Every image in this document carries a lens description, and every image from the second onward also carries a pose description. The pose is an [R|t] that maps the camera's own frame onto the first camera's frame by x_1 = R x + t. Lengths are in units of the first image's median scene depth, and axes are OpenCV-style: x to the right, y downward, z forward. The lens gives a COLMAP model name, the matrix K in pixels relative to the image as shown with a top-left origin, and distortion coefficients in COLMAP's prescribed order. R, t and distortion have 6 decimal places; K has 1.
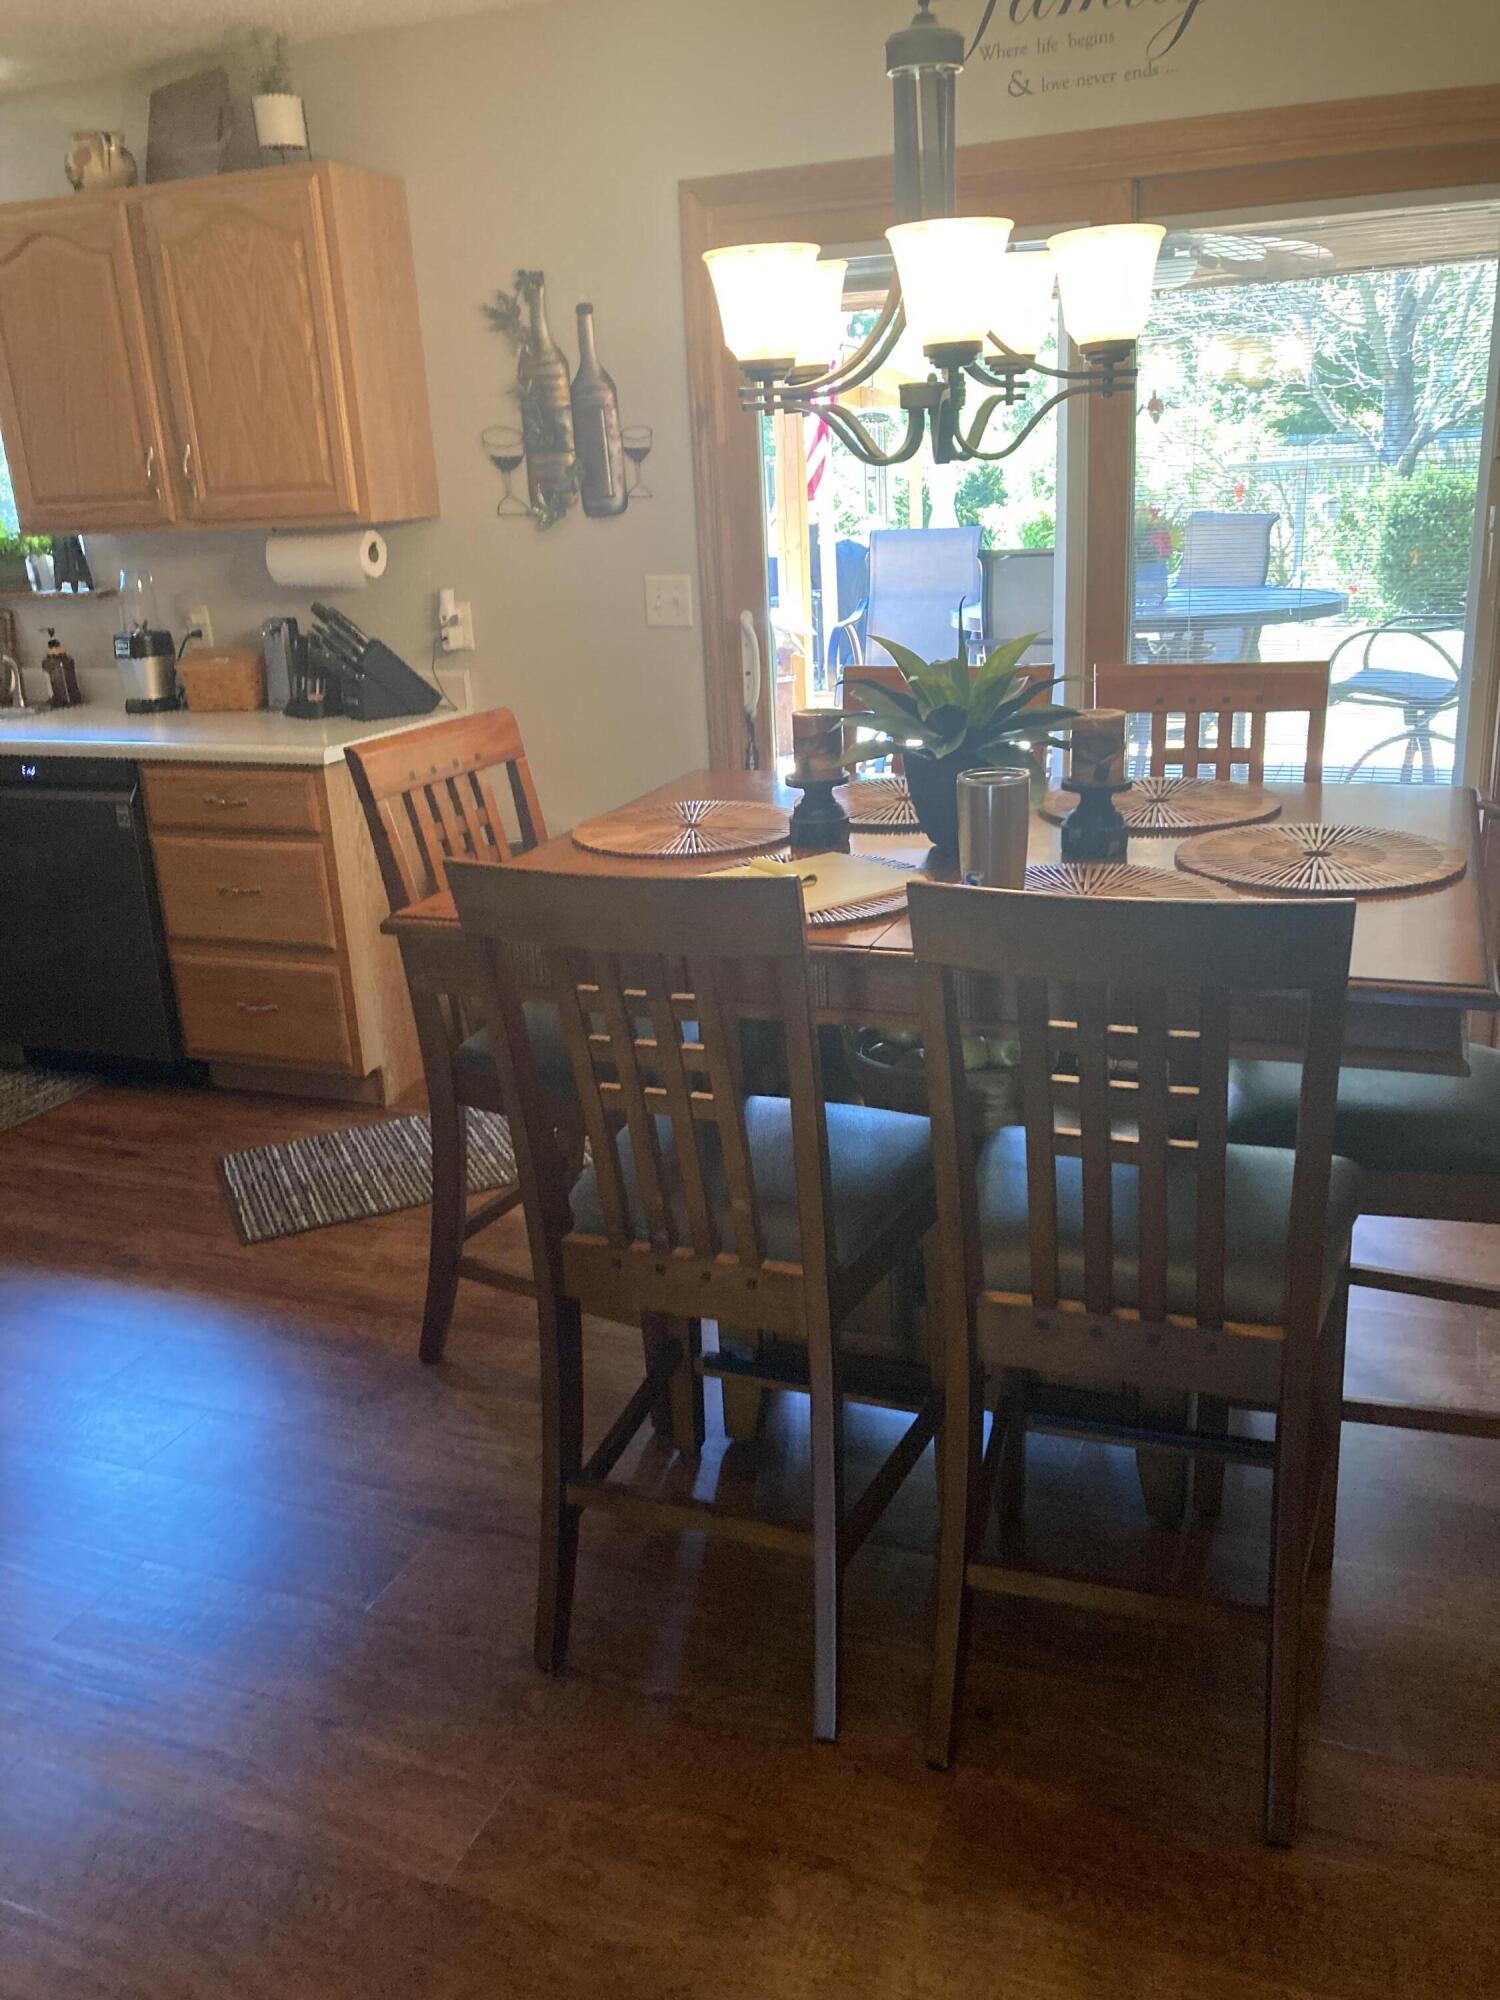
lens RADIAL K [[1664.7, 0, 750.0], [0, 1664.7, 1000.0], [0, 0, 1]] dist [0.010887, -0.009043]
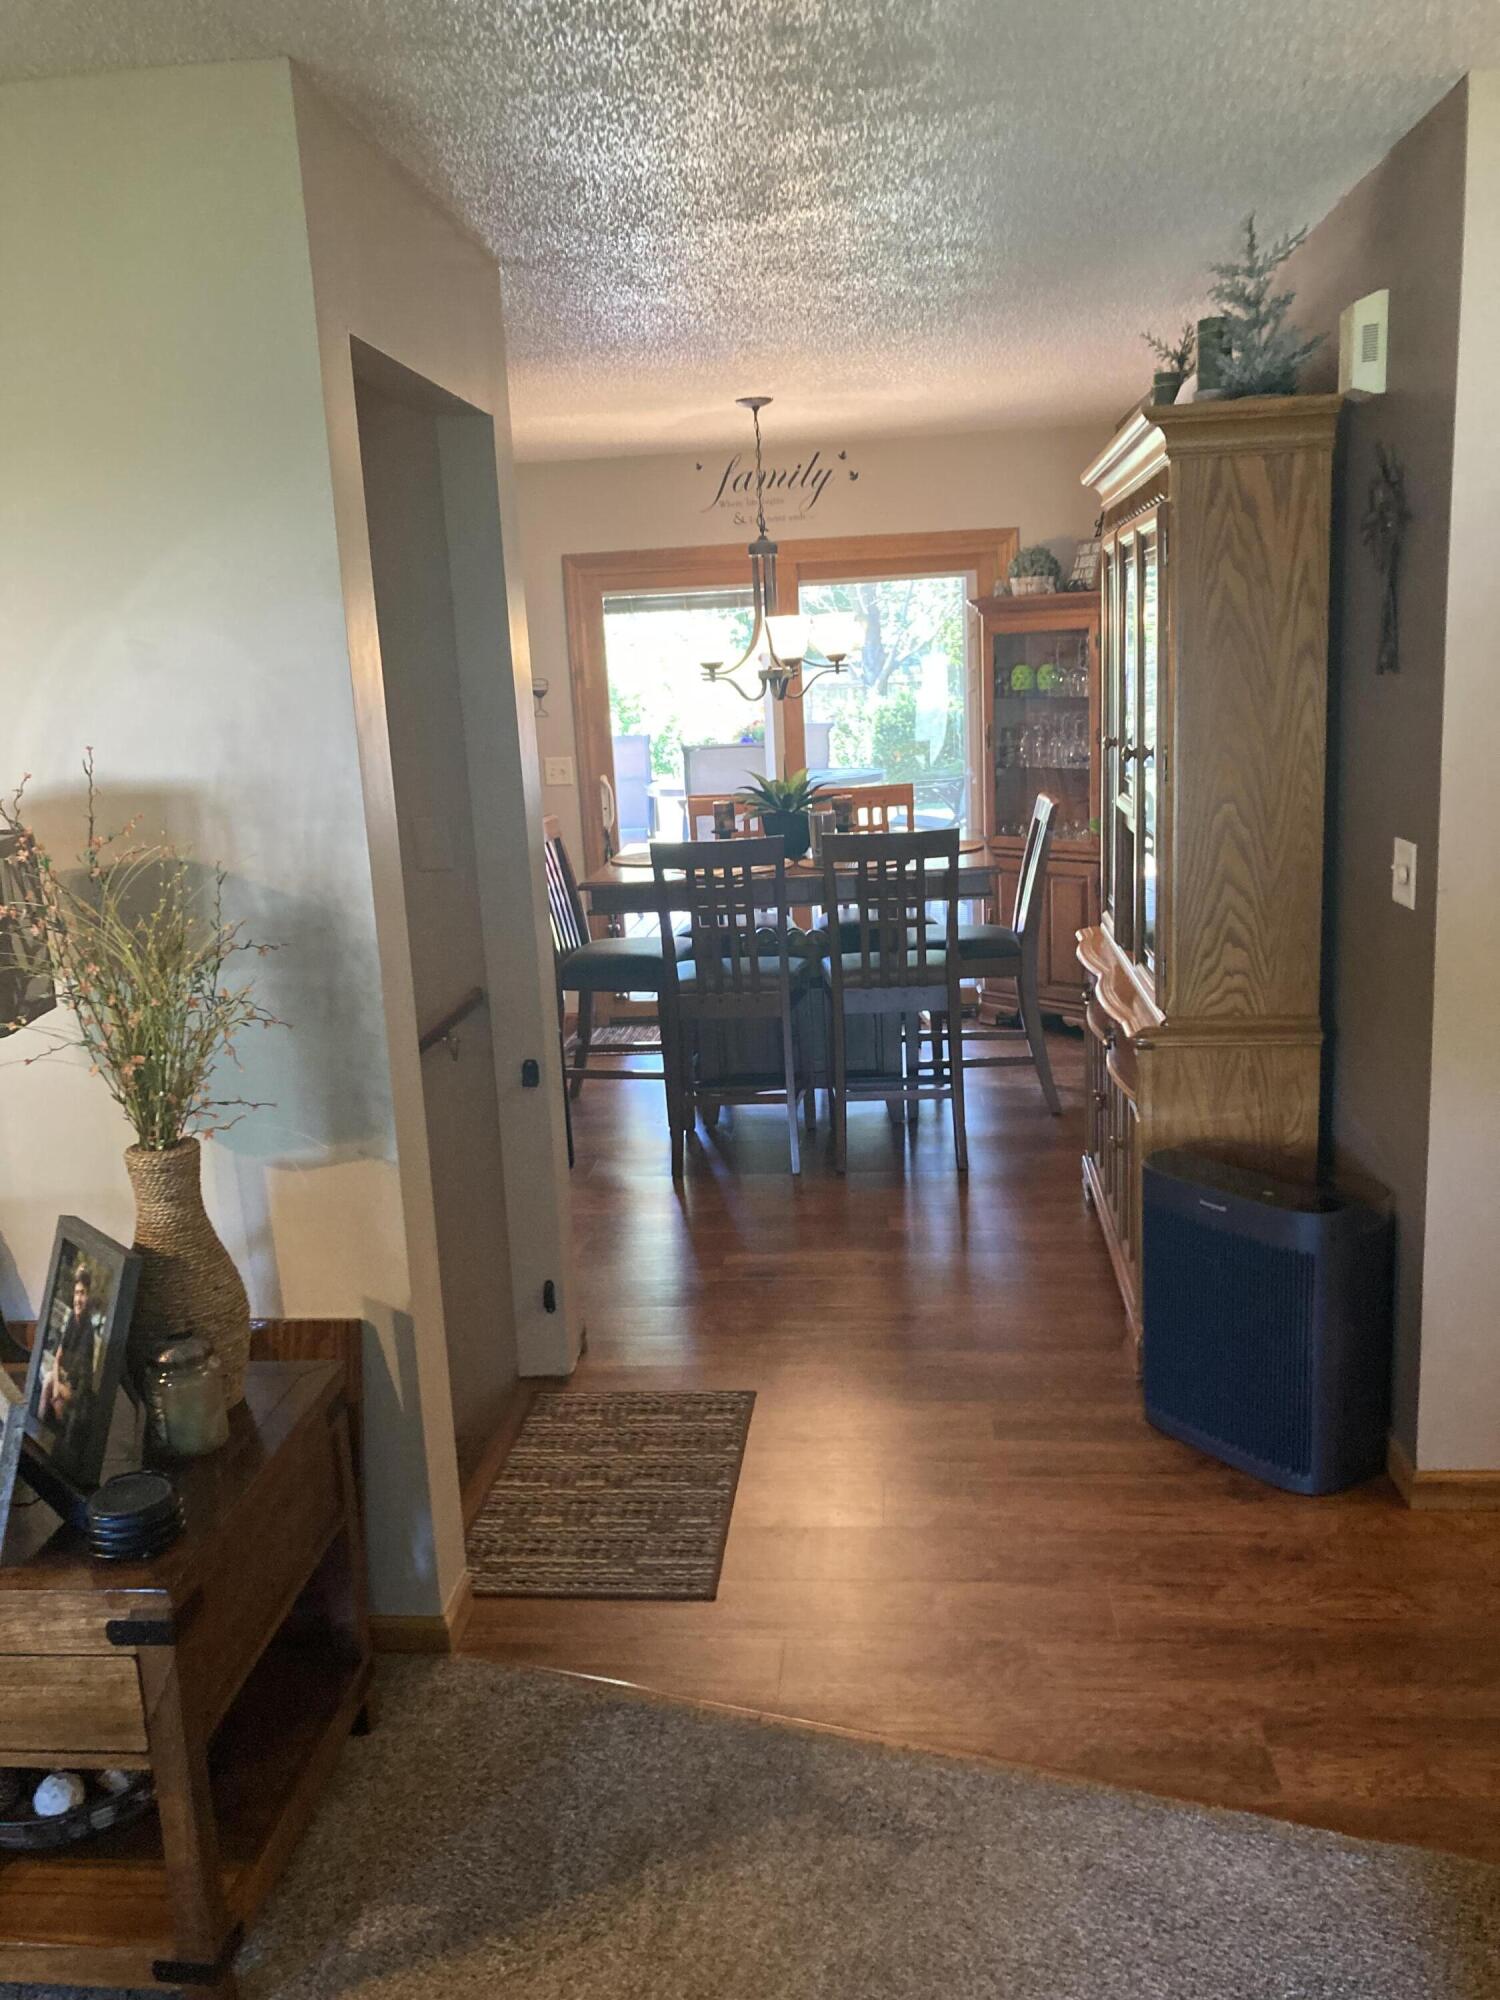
lens RADIAL K [[1664.7, 0, 750.0], [0, 1664.7, 1000.0], [0, 0, 1]] dist [0.010887, -0.009043]
pose [[0.957470, -0.058393, 0.282564, -0.399128], [0.092629, 0.989677, -0.109355, 0.240123], [-0.273262, 0.130878, 0.952995, -0.802509]]
